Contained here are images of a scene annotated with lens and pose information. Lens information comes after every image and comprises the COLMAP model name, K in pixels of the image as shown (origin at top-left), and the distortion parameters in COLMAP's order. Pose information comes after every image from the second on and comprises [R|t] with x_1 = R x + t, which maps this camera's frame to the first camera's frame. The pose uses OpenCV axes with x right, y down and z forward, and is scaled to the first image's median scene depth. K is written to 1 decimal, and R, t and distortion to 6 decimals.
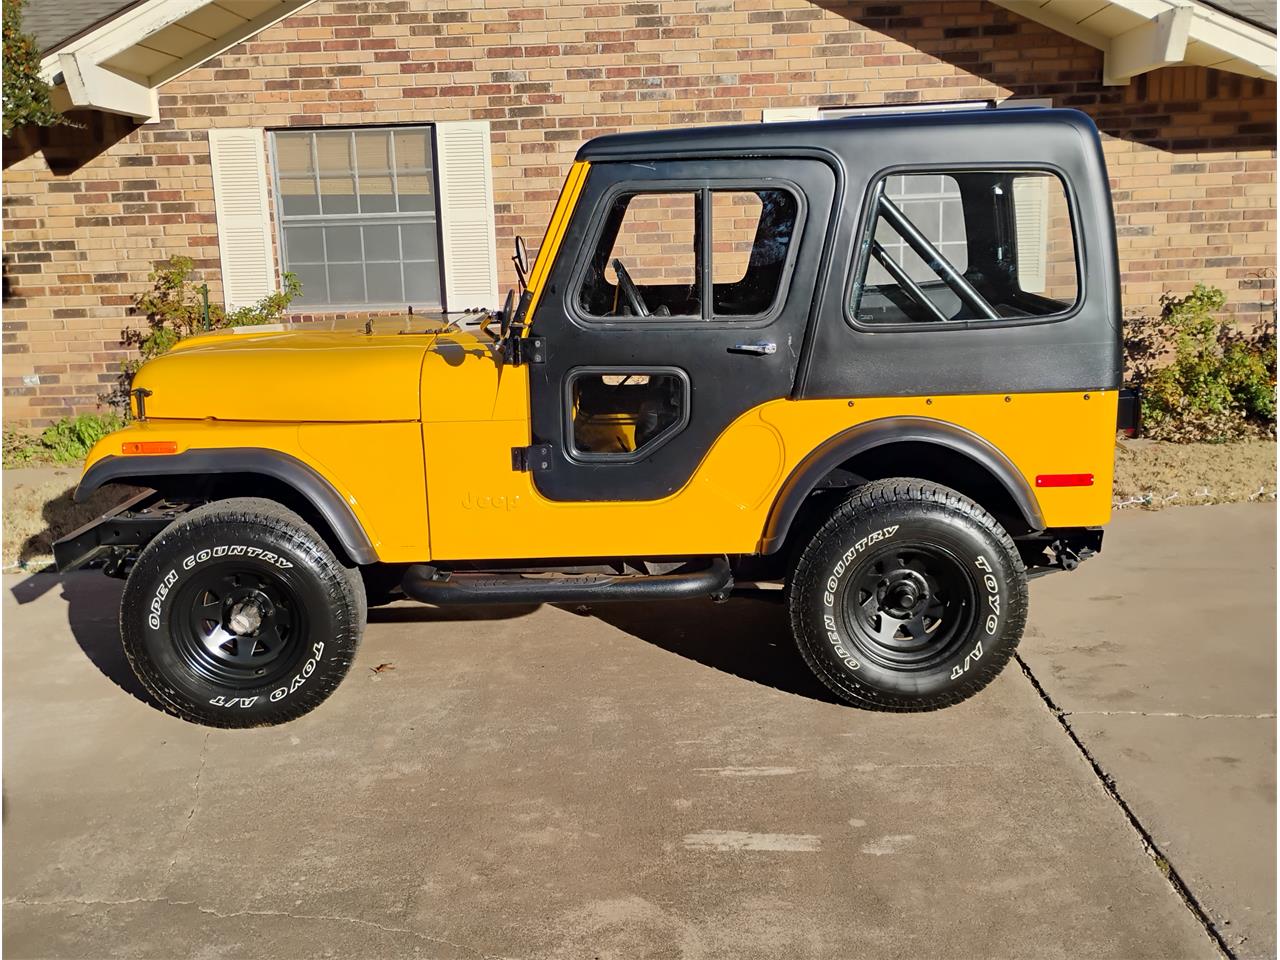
lens RADIAL K [[1258.3, 0, 630.7], [0, 1258.3, 477.9], [0, 0, 1]] dist [0.031577, 0.000000]
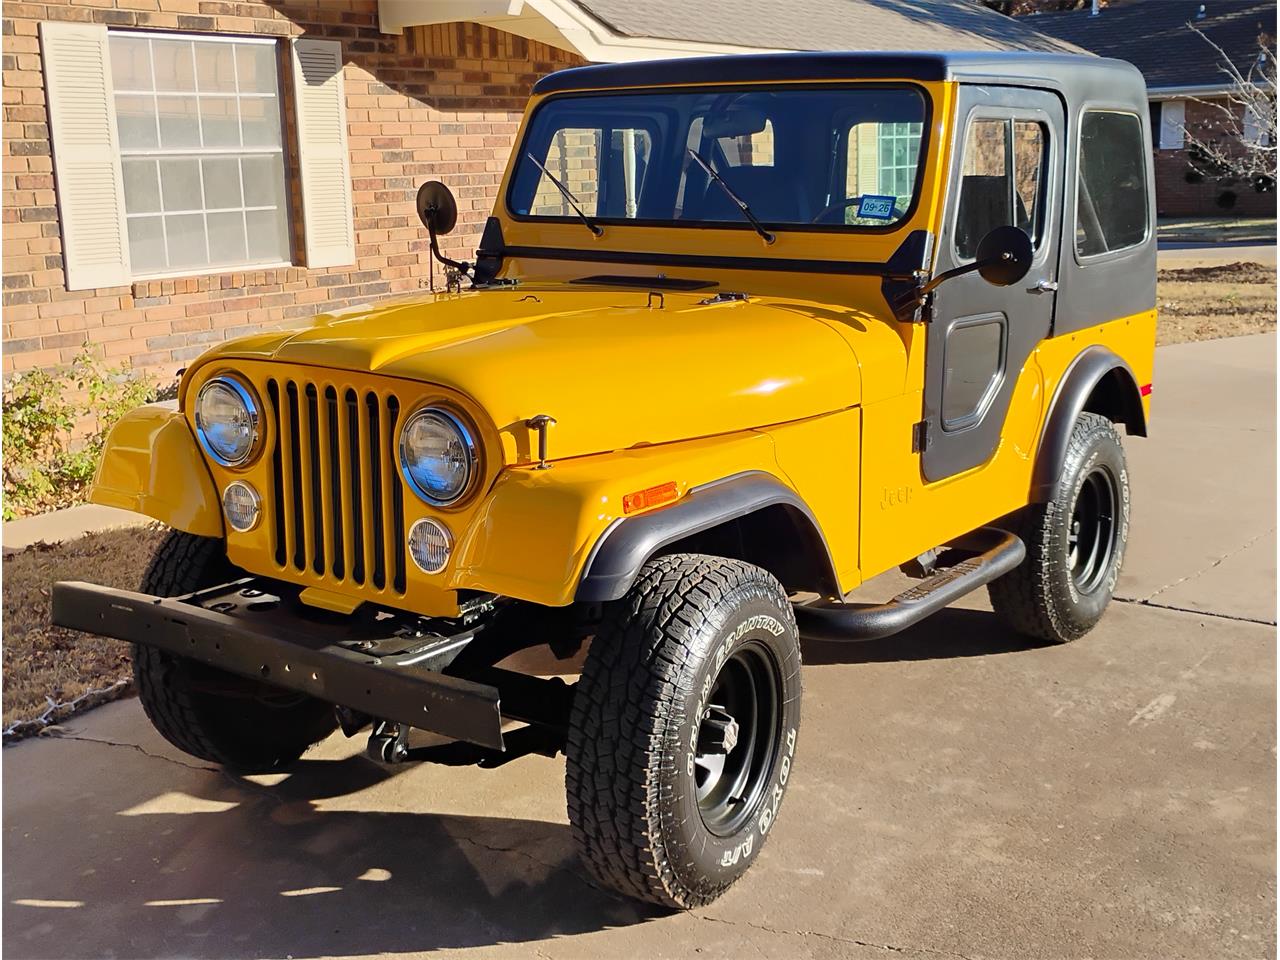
lens RADIAL K [[1536.5, 0, 633.2], [0, 1536.5, 477.4], [0, 0, 1]] dist [0.036031, 0.000000]
pose [[0.572509, -0.149045, 0.806238, -0.444346], [0.169873, 0.983564, 0.061199, -0.036274], [-0.802108, 0.101921, 0.588418, 0.244703]]
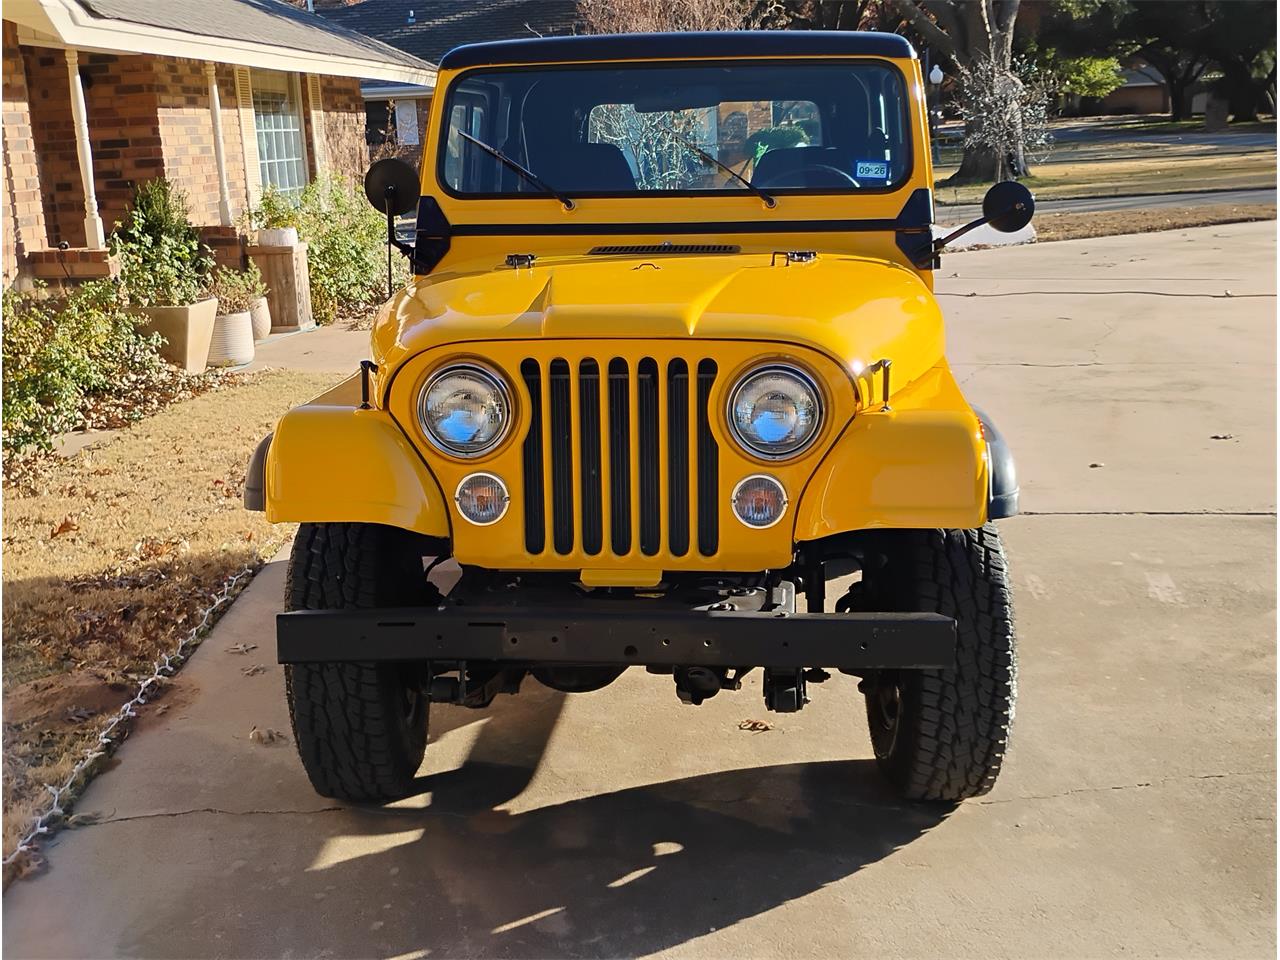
lens RADIAL K [[1536.5, 0, 631.5], [0, 1536.5, 474.3], [0, 0, 1]] dist [0.036031, 0.000000]
pose [[0.069972, -0.188811, 0.979517, -0.544925], [0.236115, 0.957157, 0.167634, -0.081801], [-0.969203, 0.219549, 0.111555, 0.484174]]
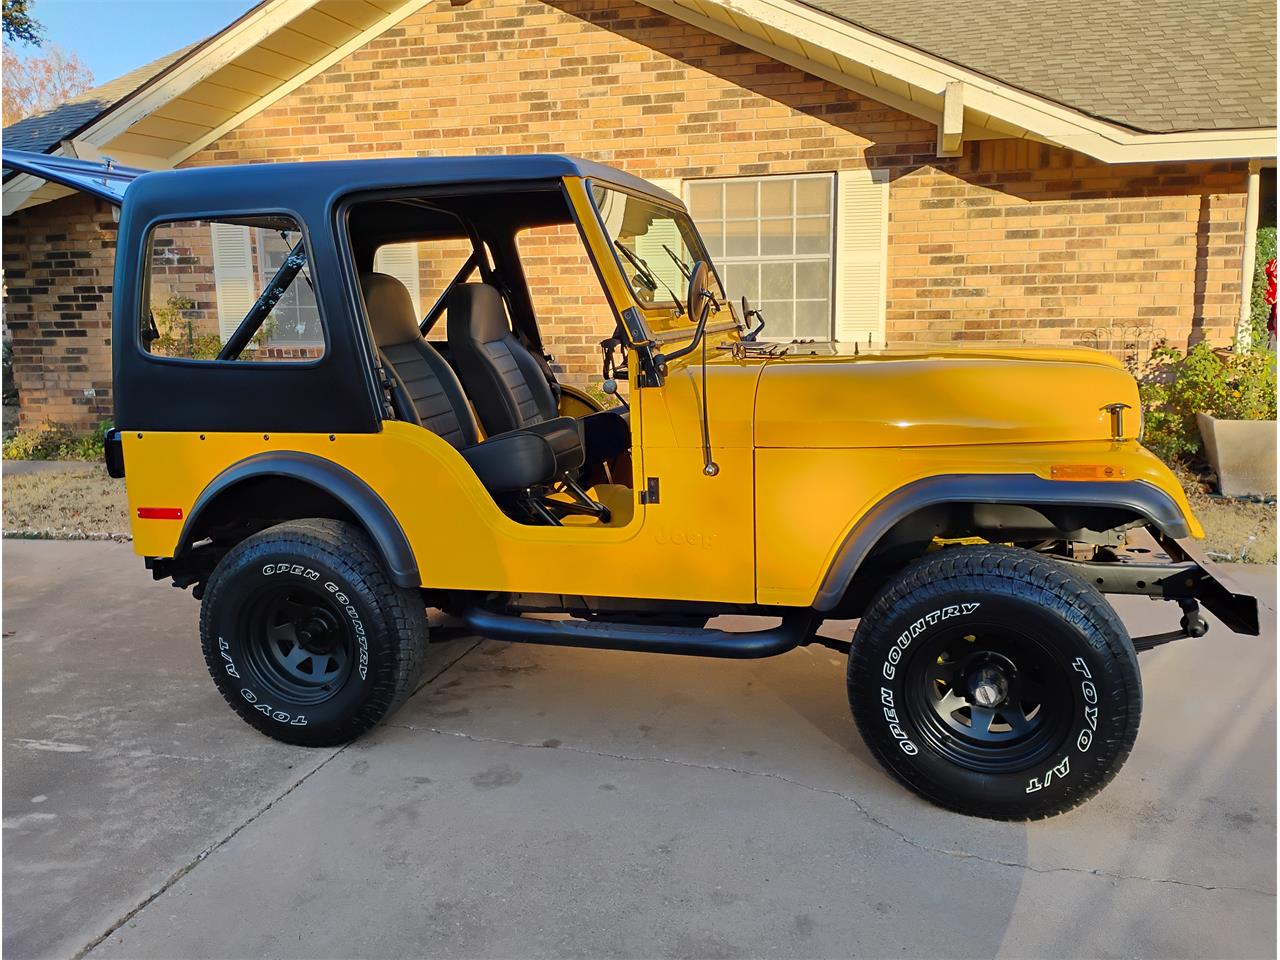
lens RADIAL K [[1054.9, 0, 636.7], [0, 1054.9, 482.3], [0, 0, 1]] dist [0.053538, -0.071822]
pose [[0.973753, 0.055987, -0.220615, 0.334209], [-0.058461, 0.998279, -0.004693, -0.014202], [0.219972, 0.017467, 0.975350, 0.067496]]
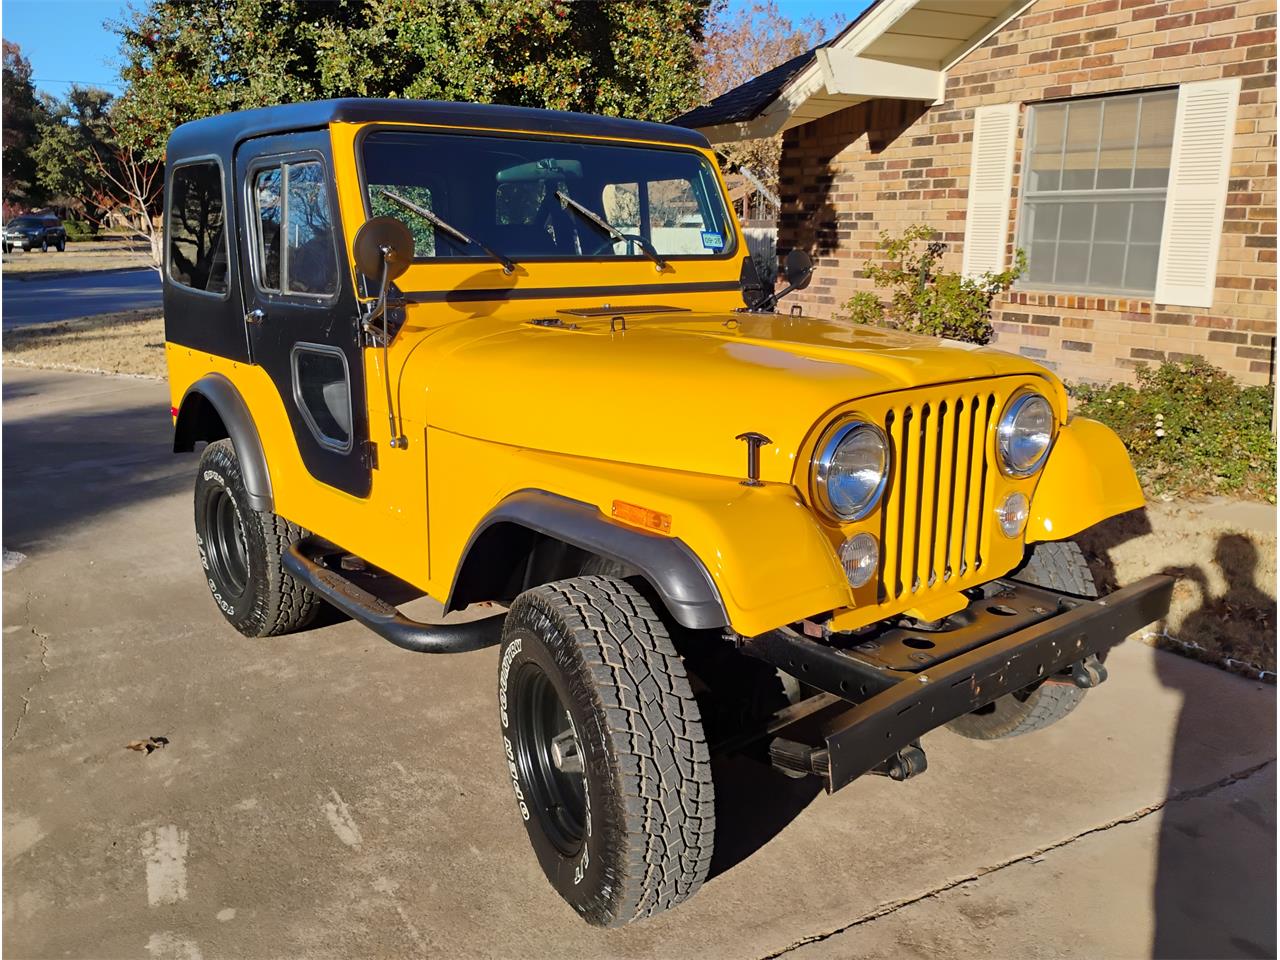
lens RADIAL K [[1054.9, 0, 633.1], [0, 1054.9, 477.2], [0, 0, 1]] dist [0.053538, -0.071822]
pose [[0.524481, 0.233319, -0.818829, 0.313807], [-0.184684, 0.969998, 0.158099, -0.065970], [0.831151, 0.068305, 0.551836, 0.302310]]
